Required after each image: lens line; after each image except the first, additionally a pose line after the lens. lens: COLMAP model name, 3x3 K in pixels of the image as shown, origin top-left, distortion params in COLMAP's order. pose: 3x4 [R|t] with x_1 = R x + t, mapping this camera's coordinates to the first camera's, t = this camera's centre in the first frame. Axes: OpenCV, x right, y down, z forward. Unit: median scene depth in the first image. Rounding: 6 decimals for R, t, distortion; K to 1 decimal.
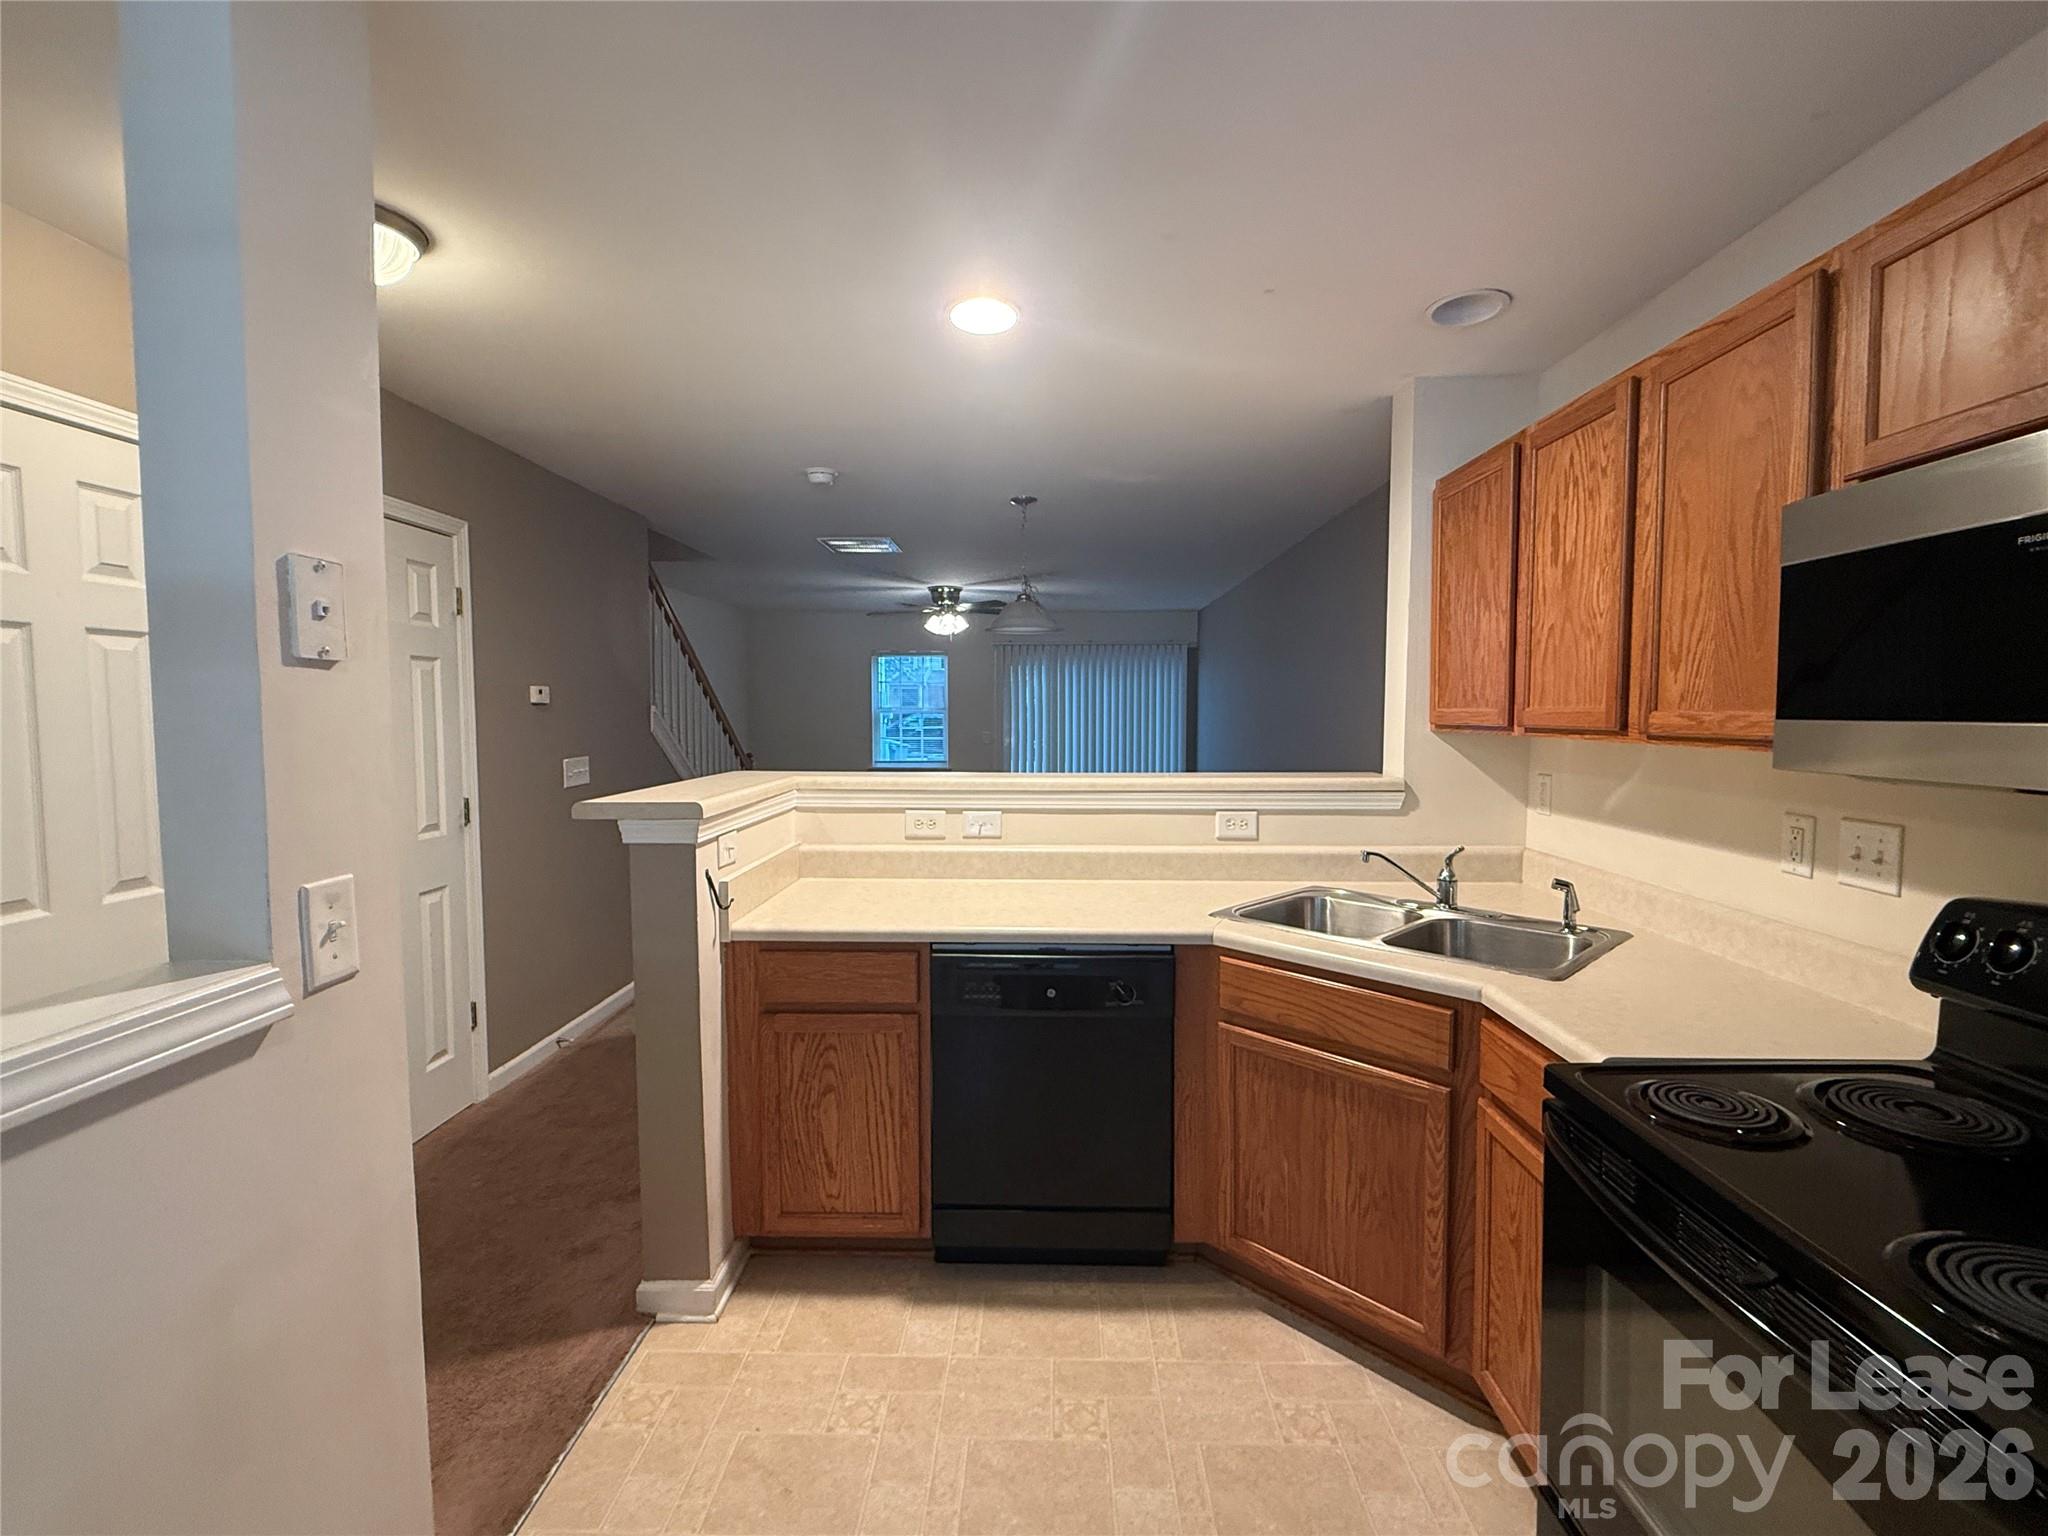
lens RADIAL K [[918.1, 0, 1032.1], [0, 918.1, 765.2], [0, 0, 1]] dist [0.000728, 0.000519]
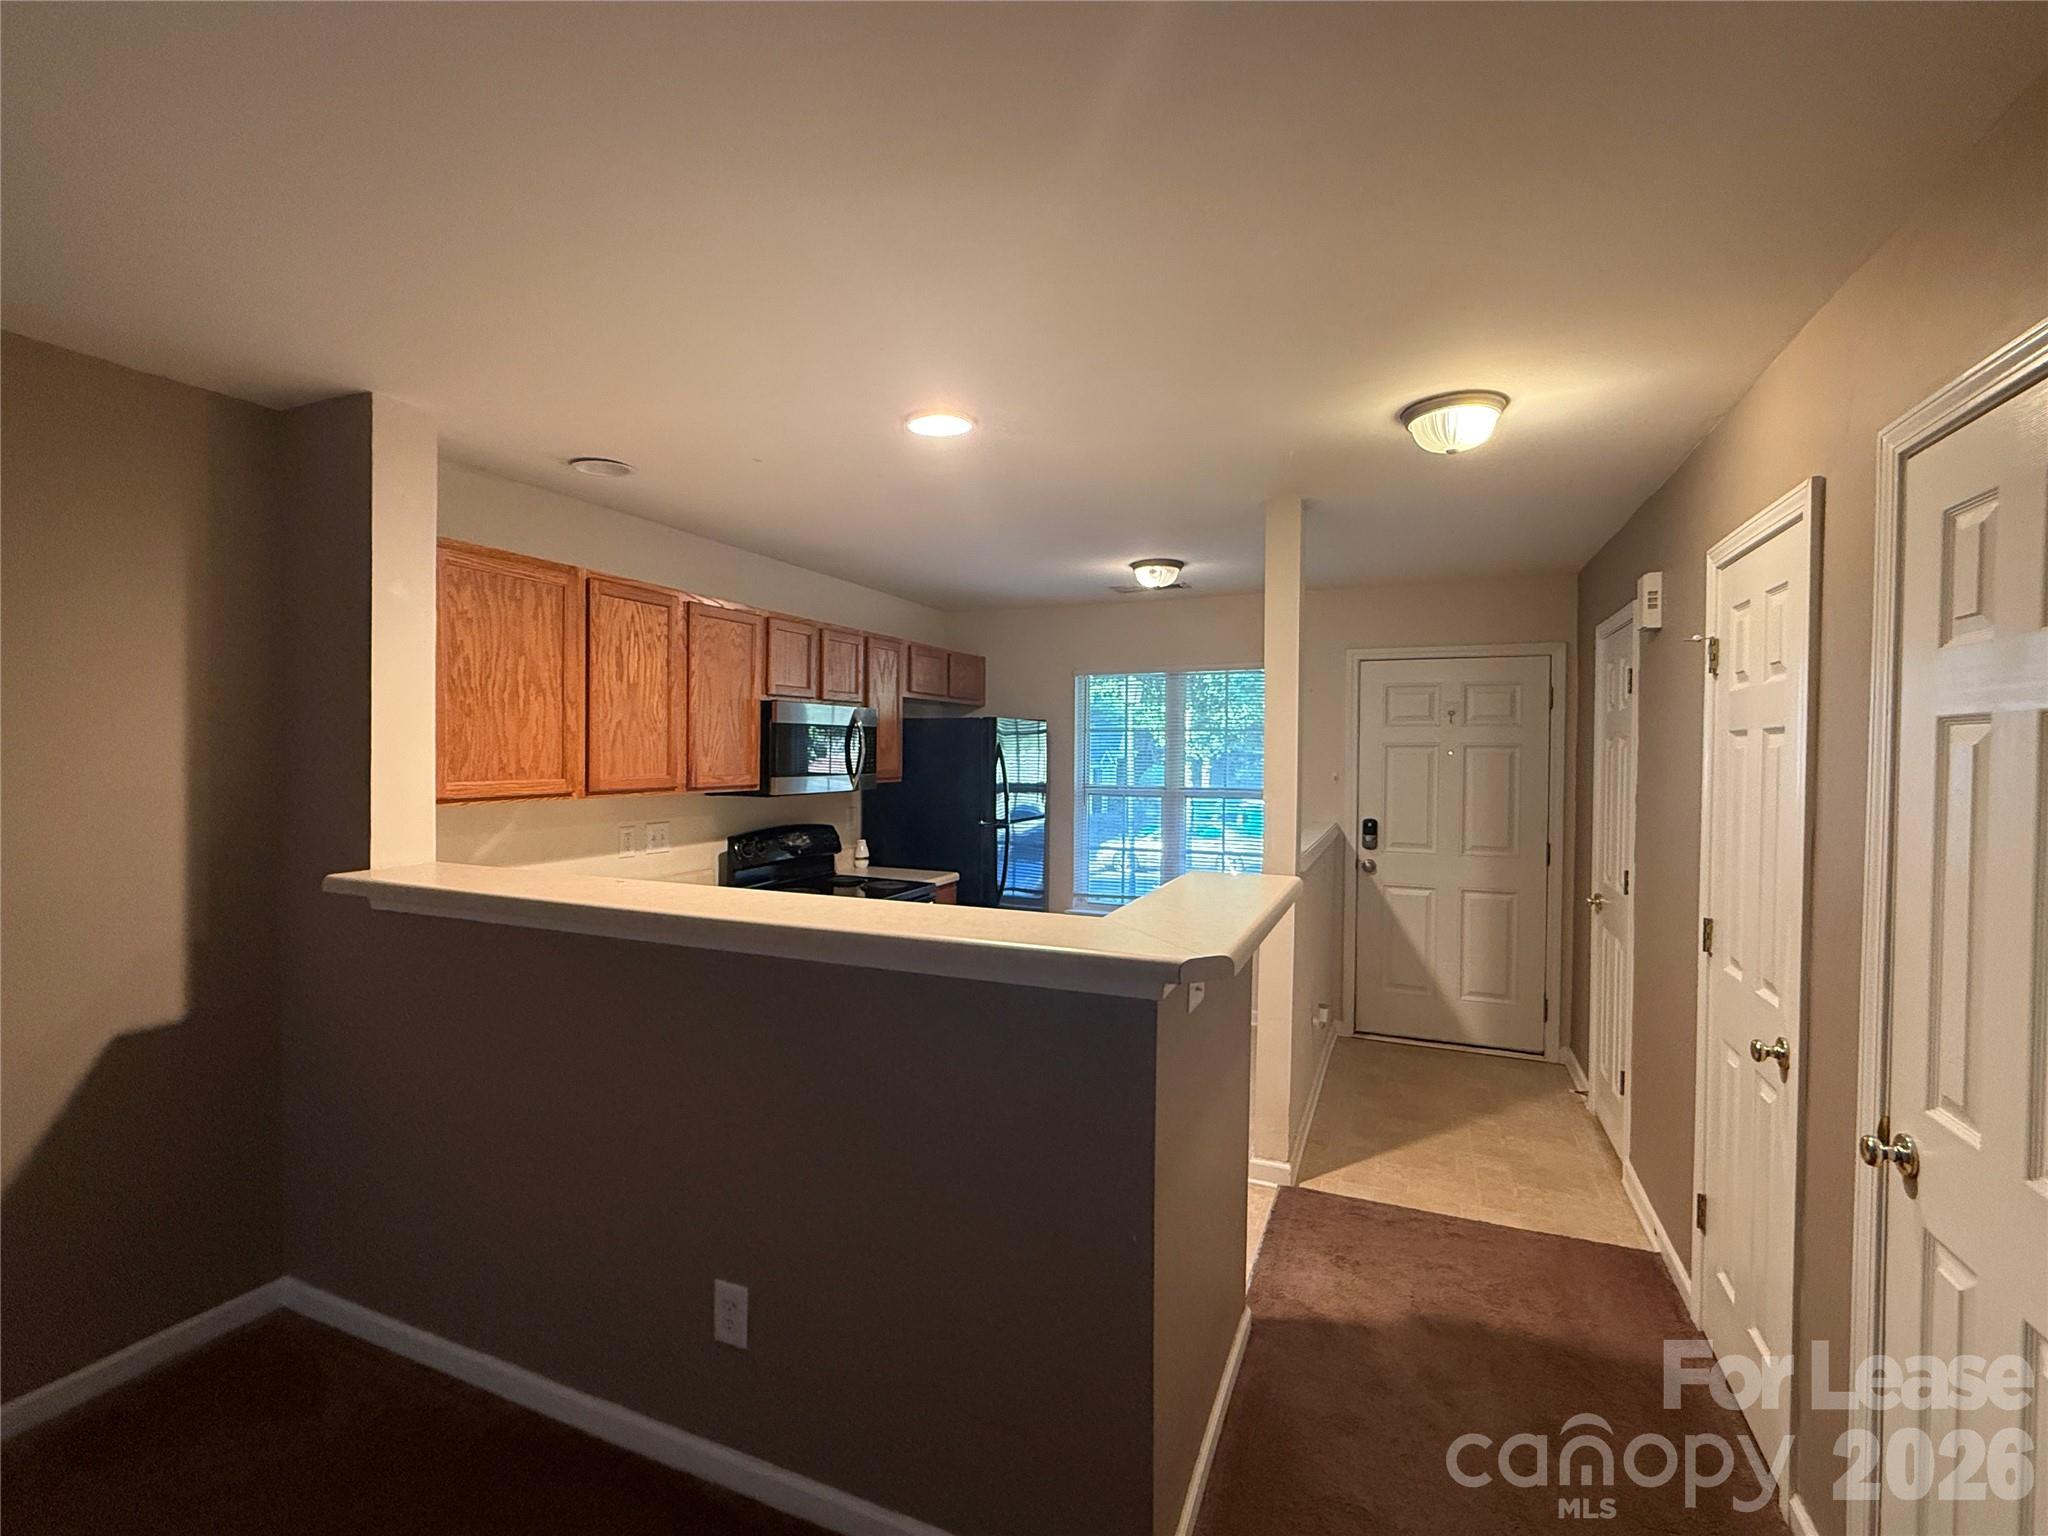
lens RADIAL K [[918.1, 0, 1026.1], [0, 918.1, 767.2], [0, 0, 1]] dist [0.000728, 0.000519]
pose [[-0.931103, -0.009845, 0.364624, -0.408084], [0.018615, 0.997051, 0.074455, -0.122401], [-0.364281, 0.076113, -0.928173, 1.490883]]
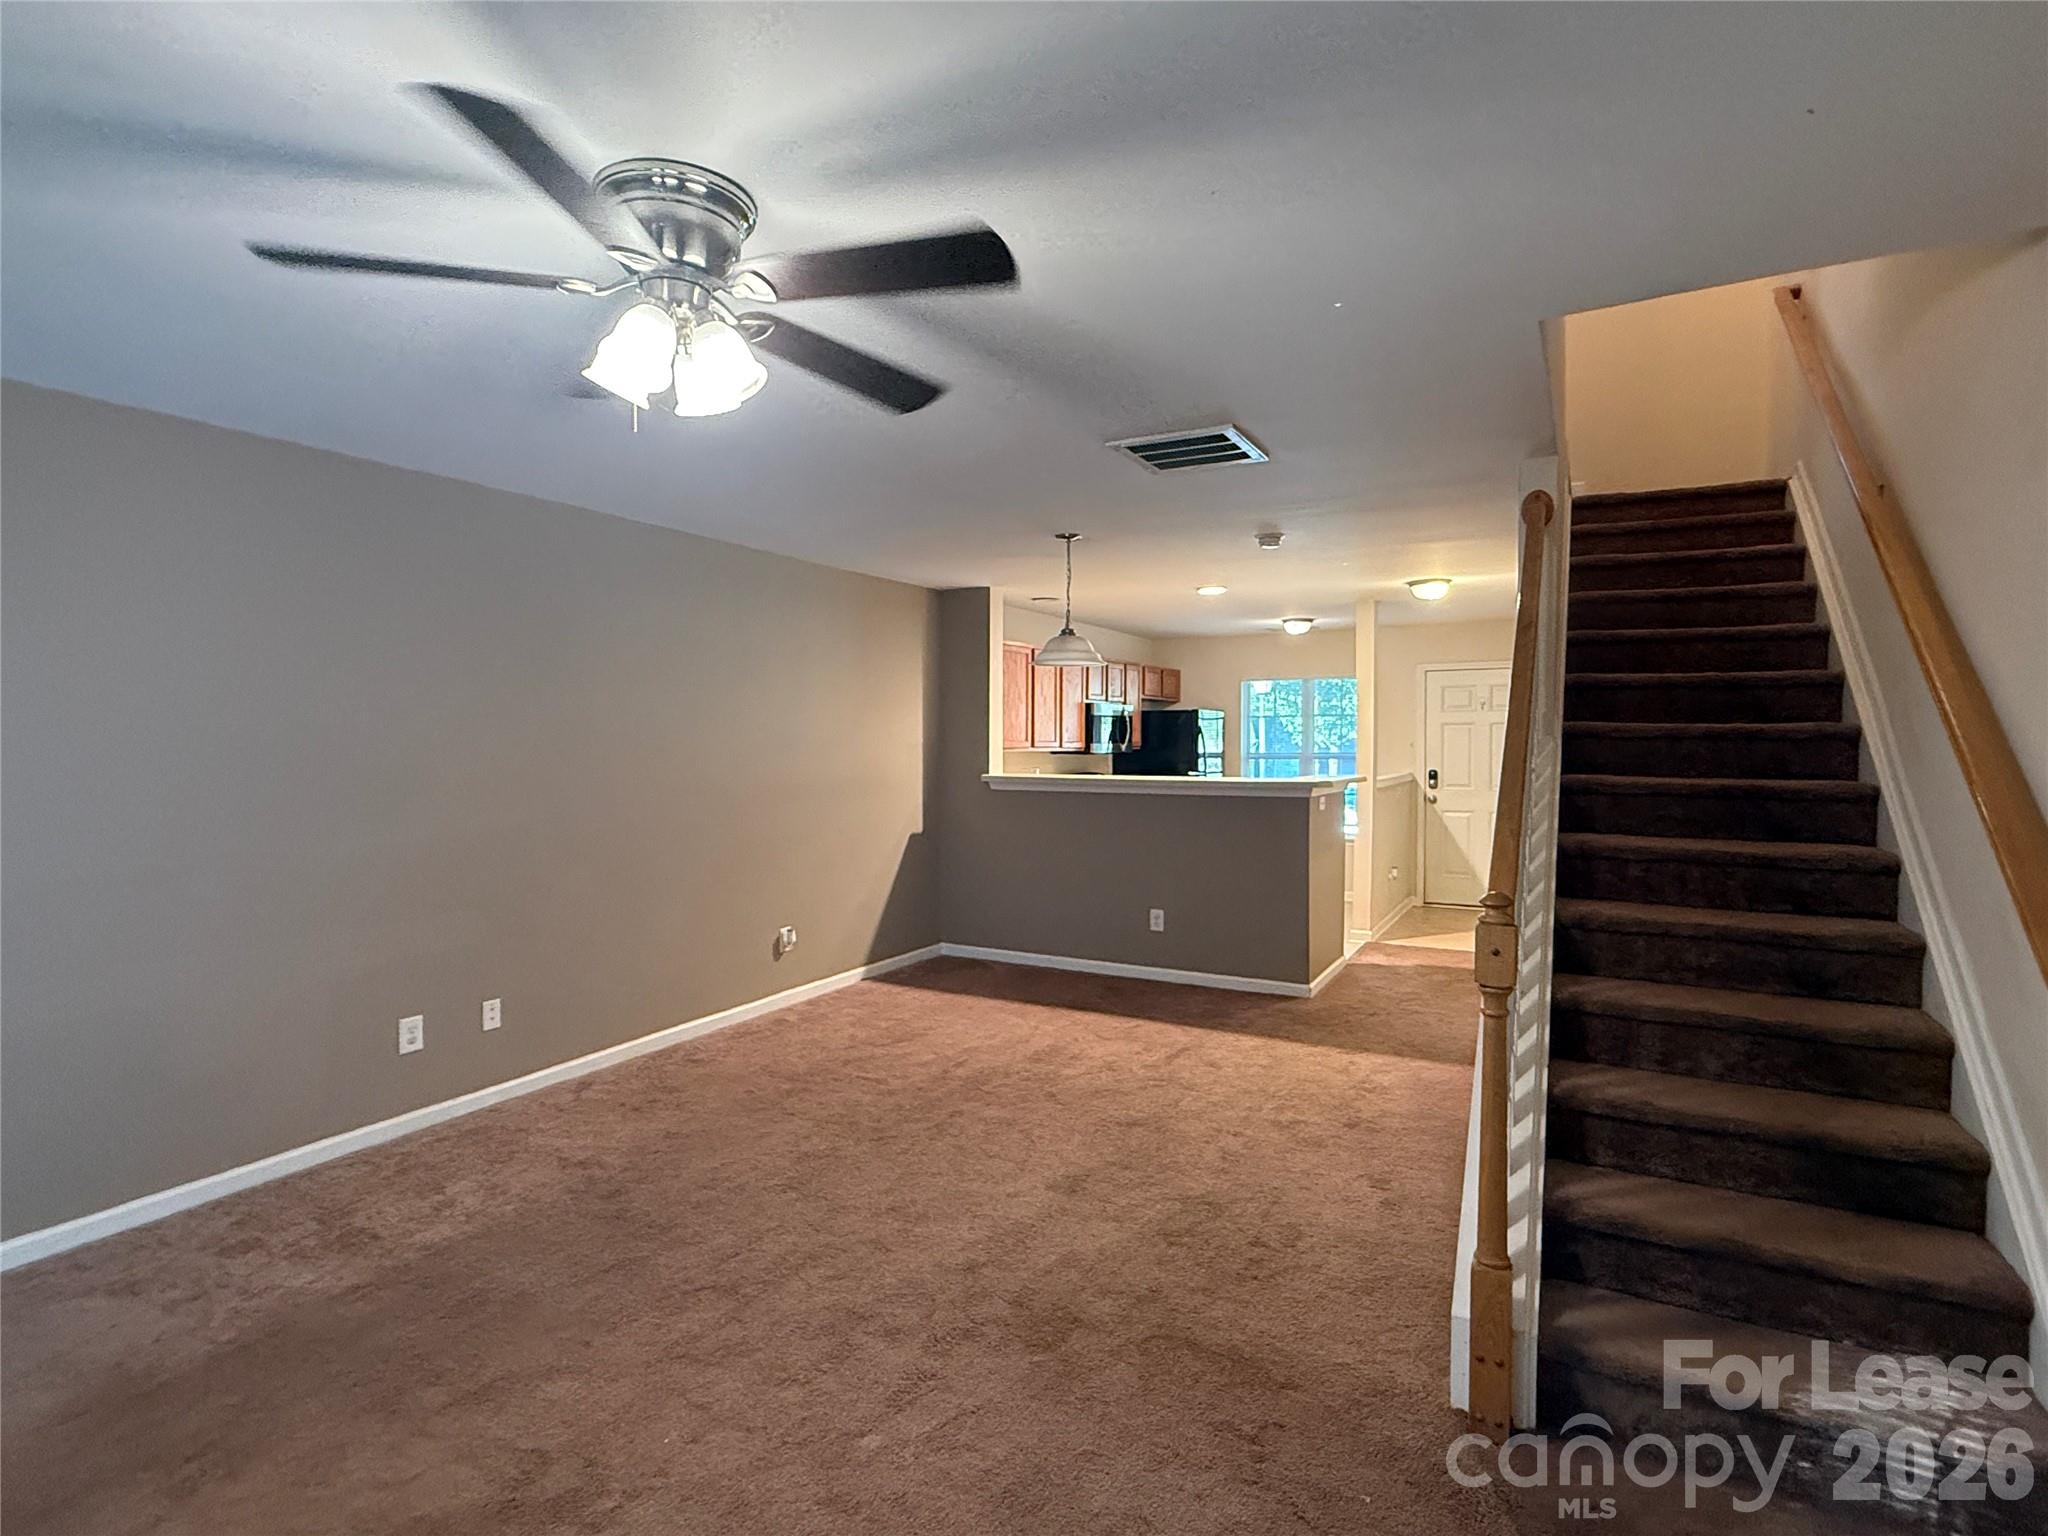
lens RADIAL K [[1035.2, 0, 1024.0], [0, 1035.2, 765.0], [0, 0, 1]] dist [-0.003385, -0.000417]
pose [[-0.890307, -0.004851, 0.455335, -0.686683], [0.033078, 0.996612, 0.075296, -0.173039], [-0.454158, 0.082098, -0.887131, 2.903489]]
